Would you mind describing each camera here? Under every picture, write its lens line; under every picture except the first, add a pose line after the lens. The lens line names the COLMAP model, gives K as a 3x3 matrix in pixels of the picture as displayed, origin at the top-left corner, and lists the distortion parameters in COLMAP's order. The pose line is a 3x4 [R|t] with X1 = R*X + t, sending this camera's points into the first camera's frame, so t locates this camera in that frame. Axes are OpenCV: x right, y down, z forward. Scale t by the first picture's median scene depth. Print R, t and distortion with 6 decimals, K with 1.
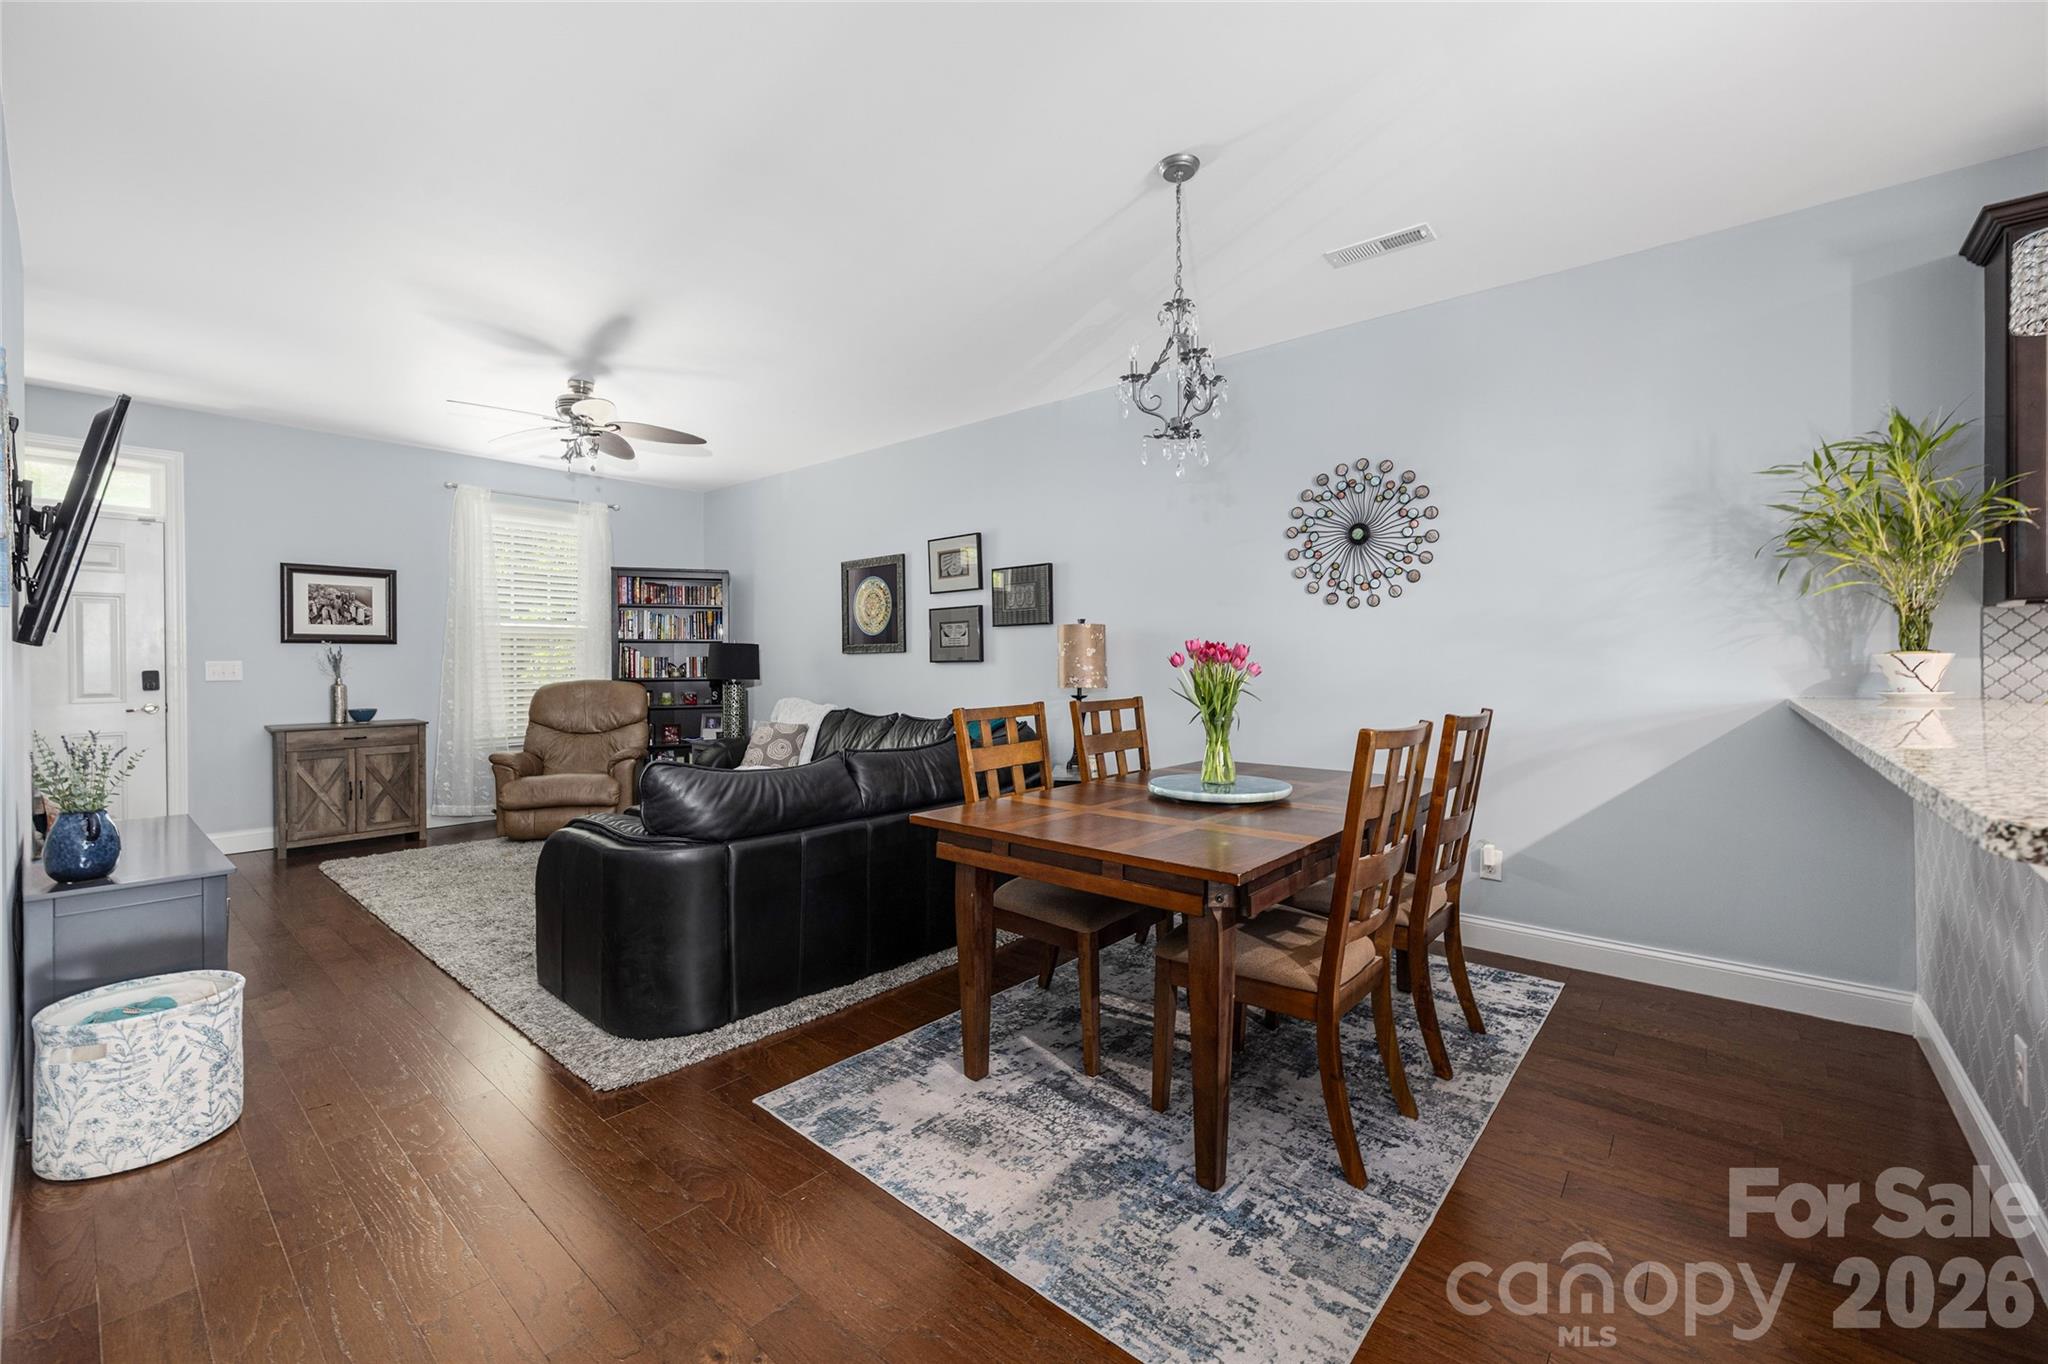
lens RADIAL K [[833.8, 0, 1019.9], [0, 833.8, 666.2], [0, 0, 1]] dist [-0.003885, 0.000247]
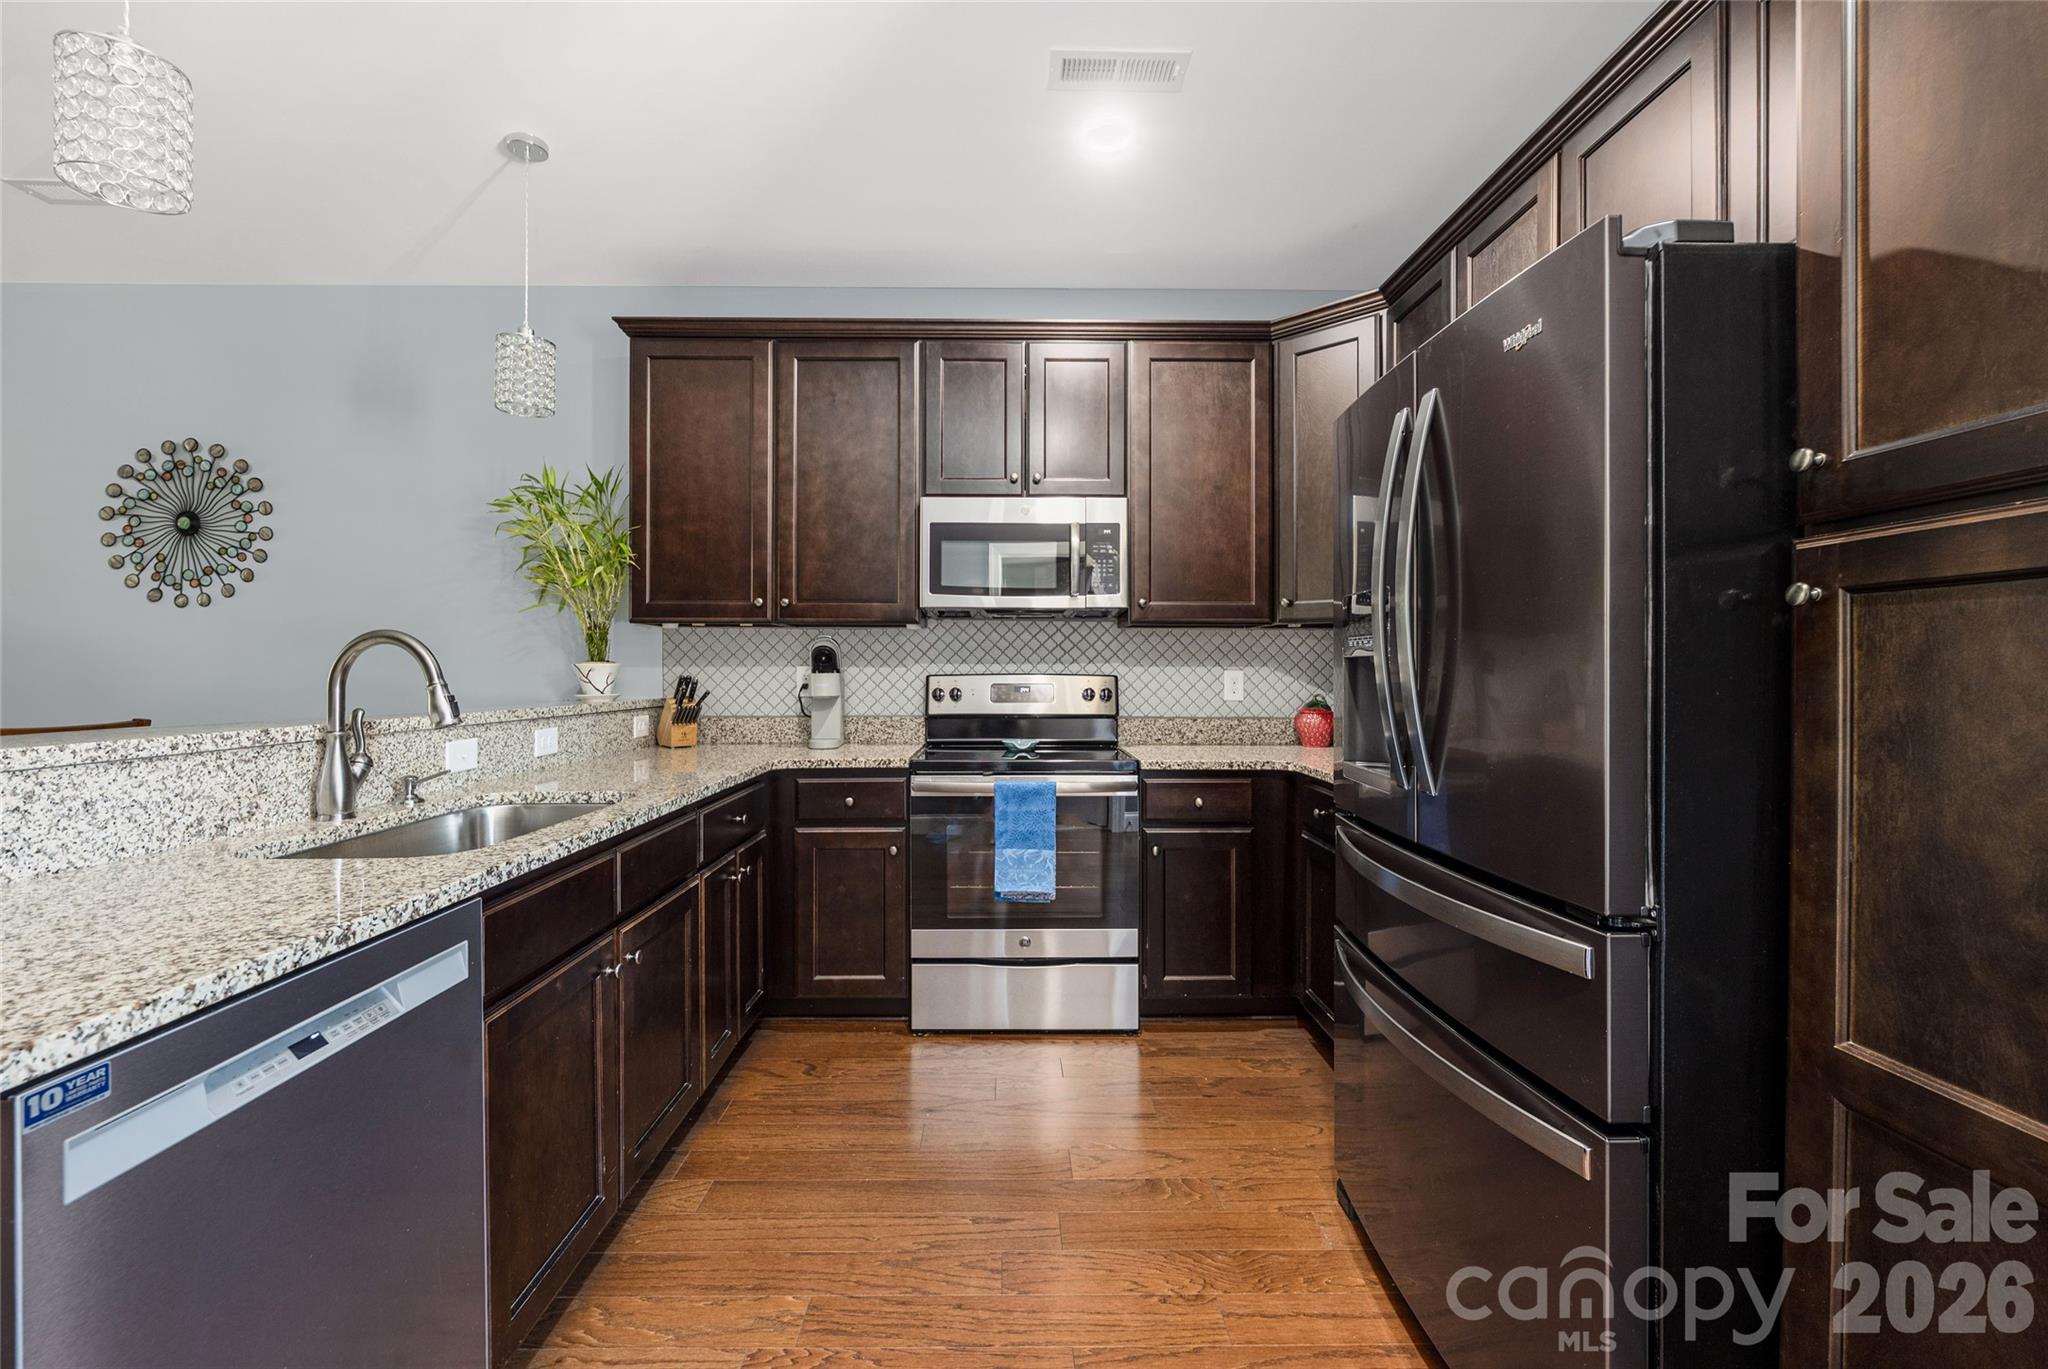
lens RADIAL K [[866.0, 0, 1020.2], [0, 866.0, 664.2], [0, 0, 1]] dist [-0.001799, -0.000380]
pose [[0.753055, 0.007651, 0.657913, 0.465085], [-0.000452, 0.999938, -0.011111, 0.000063], [-0.657957, 0.008070, 0.753012, -0.262195]]
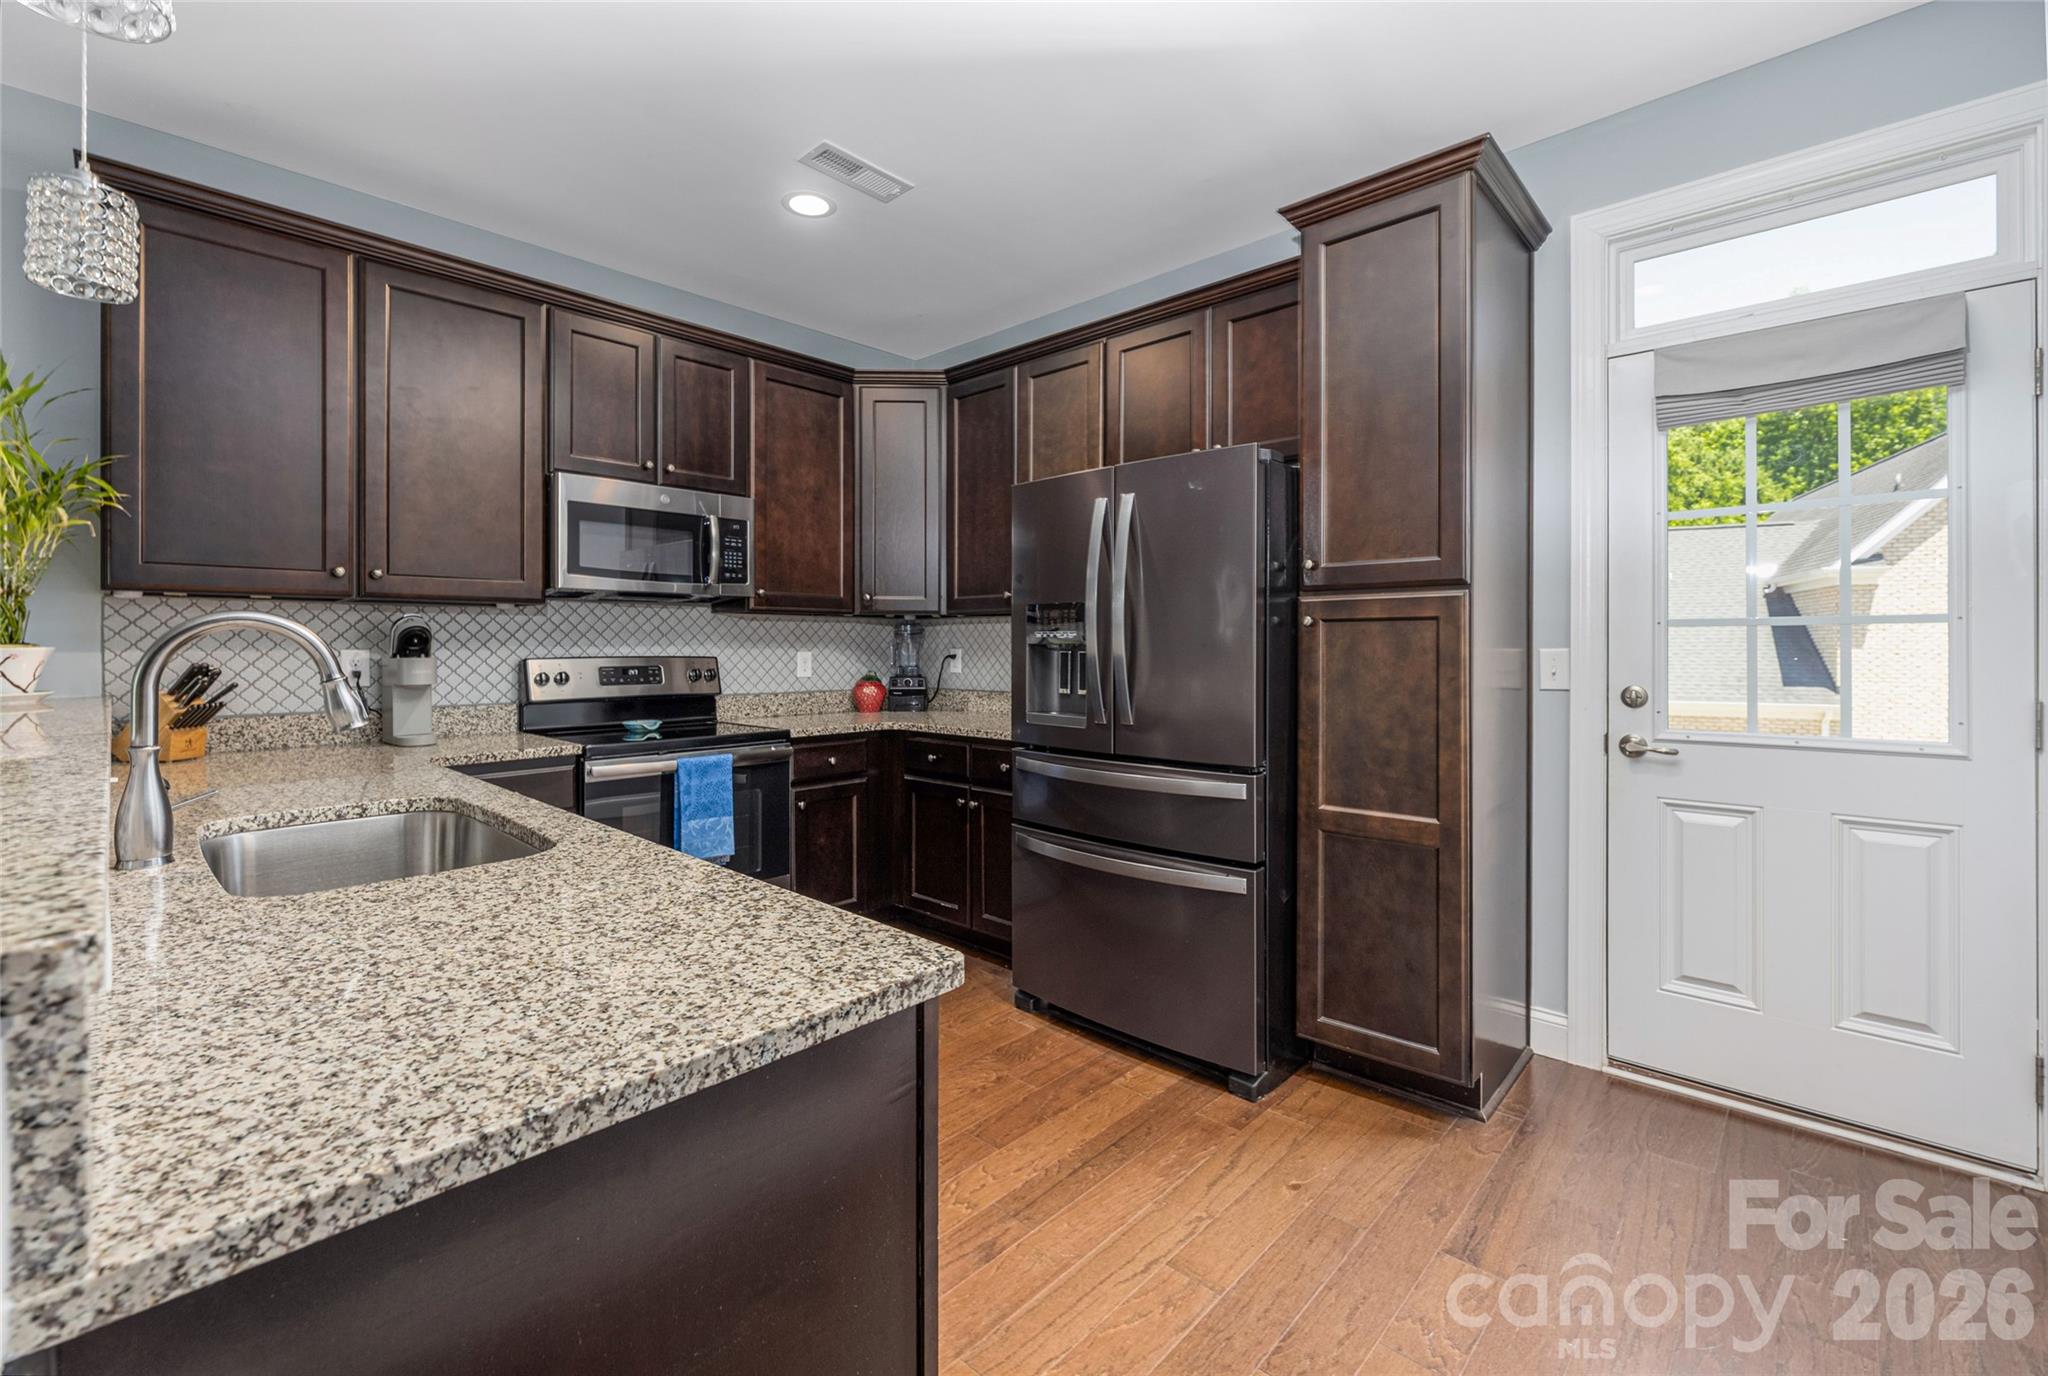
lens RADIAL K [[860.1, 0, 1018.4], [0, 860.1, 644.2], [0, 0, 1]] dist [-0.001367, -0.000240]
pose [[0.053164, 0.005503, 0.998571, 0.180589], [0.005413, 0.999969, -0.005799, -0.005135], [-0.998571, 0.005714, 0.053132, -0.039670]]
